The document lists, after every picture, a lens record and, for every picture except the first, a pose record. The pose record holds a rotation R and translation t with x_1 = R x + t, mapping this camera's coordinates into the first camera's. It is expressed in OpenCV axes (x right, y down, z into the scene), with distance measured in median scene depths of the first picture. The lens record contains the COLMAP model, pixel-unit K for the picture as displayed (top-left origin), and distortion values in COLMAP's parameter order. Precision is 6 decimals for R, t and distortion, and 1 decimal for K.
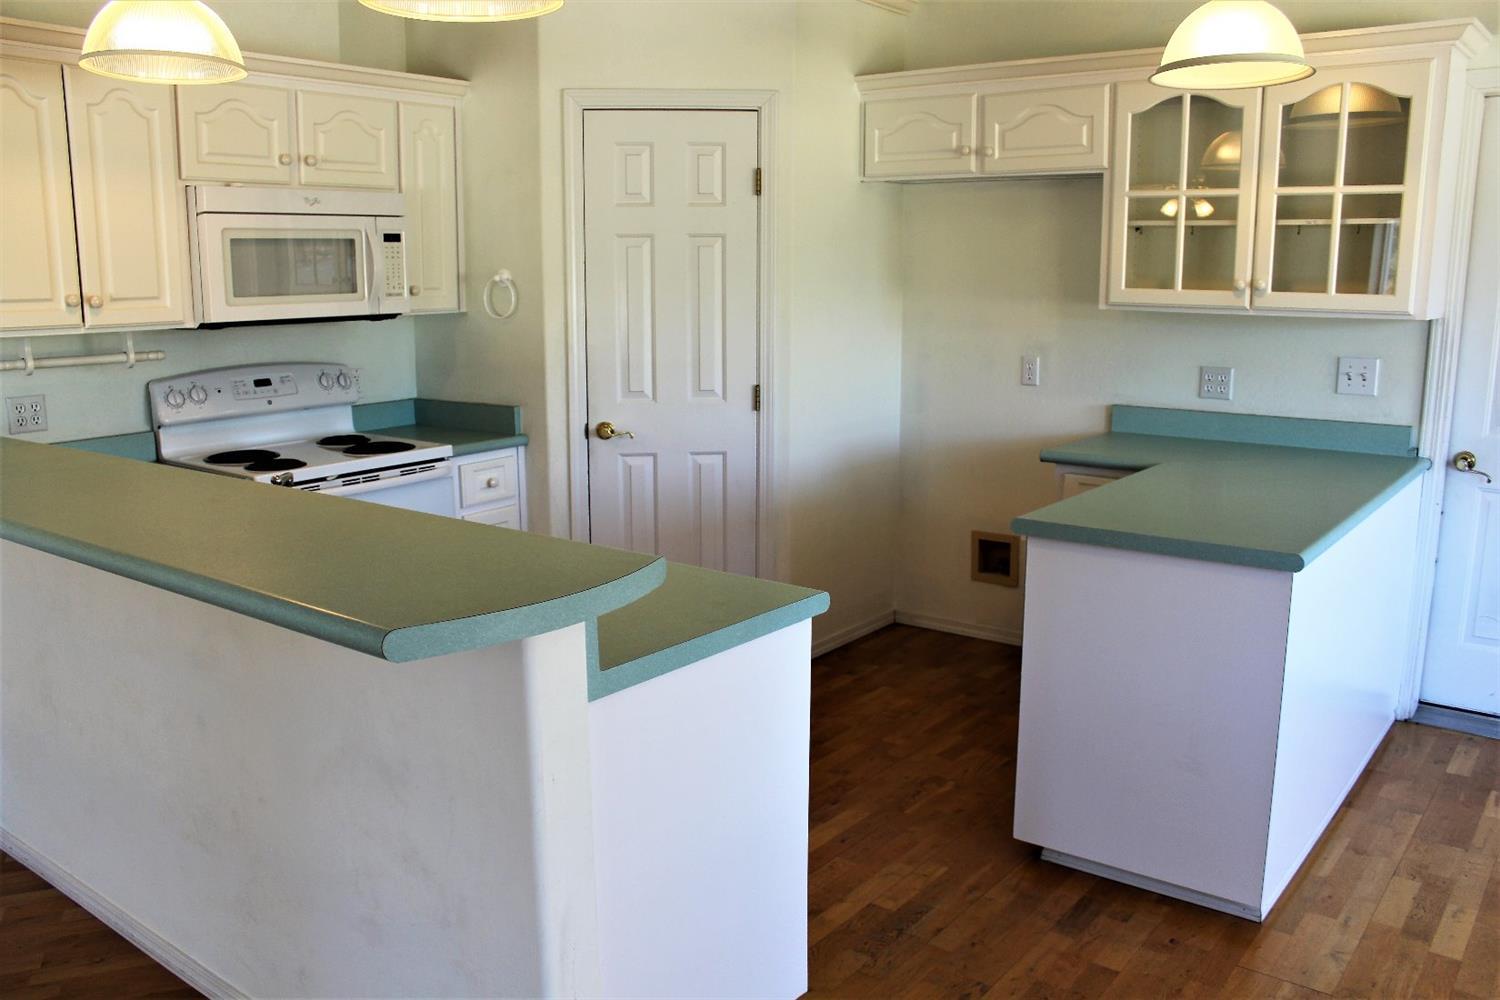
lens RADIAL K [[1259.2, 0, 754.2], [0, 1259.2, 512.5], [0, 0, 1]] dist [-0.148035, 0.123395]
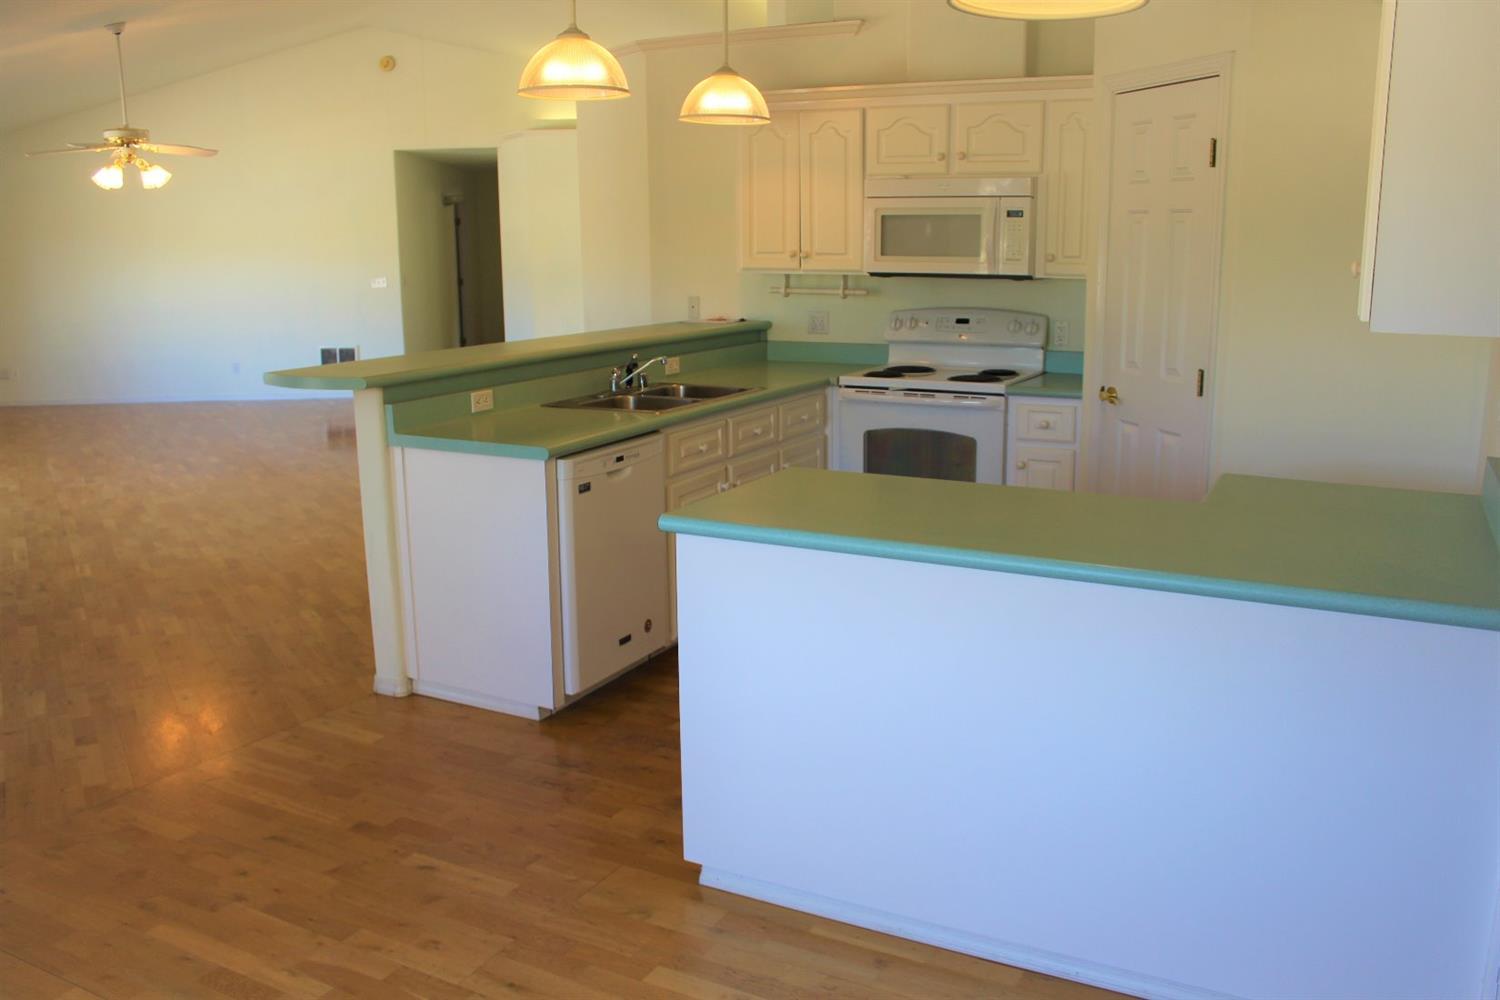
lens RADIAL K [[1259.2, 0, 736.7], [0, 1259.2, 508.7], [0, 0, 1]] dist [-0.148035, 0.123395]
pose [[0.161519, 0.213947, -0.963400, 0.928441], [-0.186727, 0.965209, 0.183043, -0.112758], [0.969043, 0.150328, 0.195849, 0.532031]]
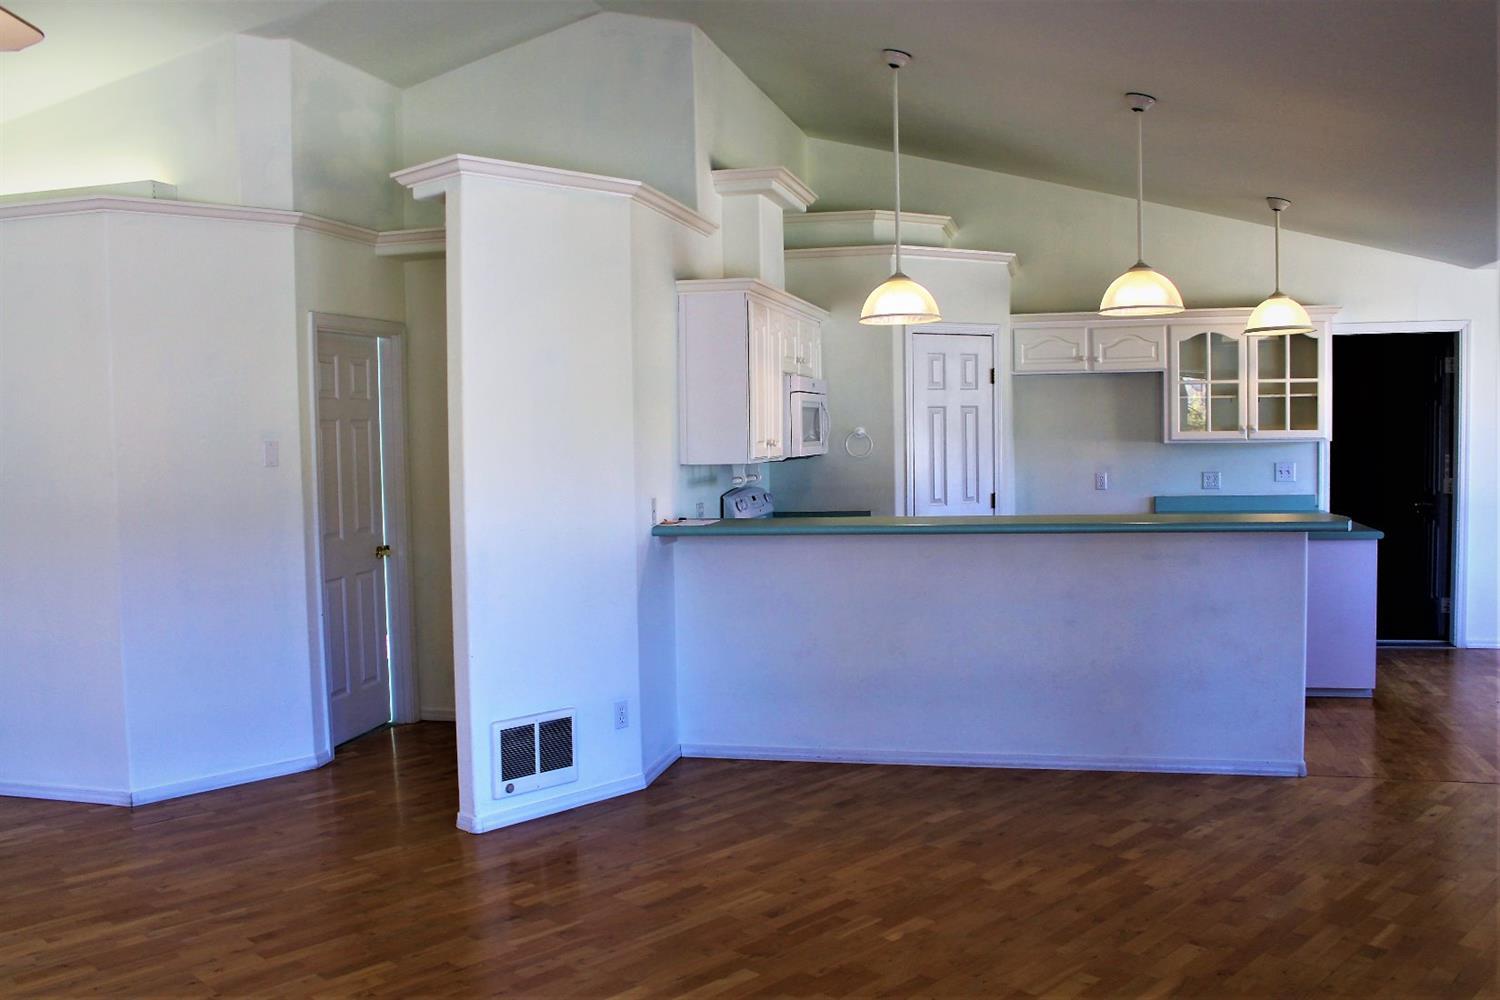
lens RADIAL K [[1259.2, 0, 750.0], [0, 1259.2, 501.0], [0, 0, 1]] dist [-0.148035, 0.123395]
pose [[0.910403, -0.041671, 0.411619, -1.082007], [0.098635, 0.988088, -0.118126, 0.082636], [-0.401794, 0.148143, 0.903668, -0.430030]]
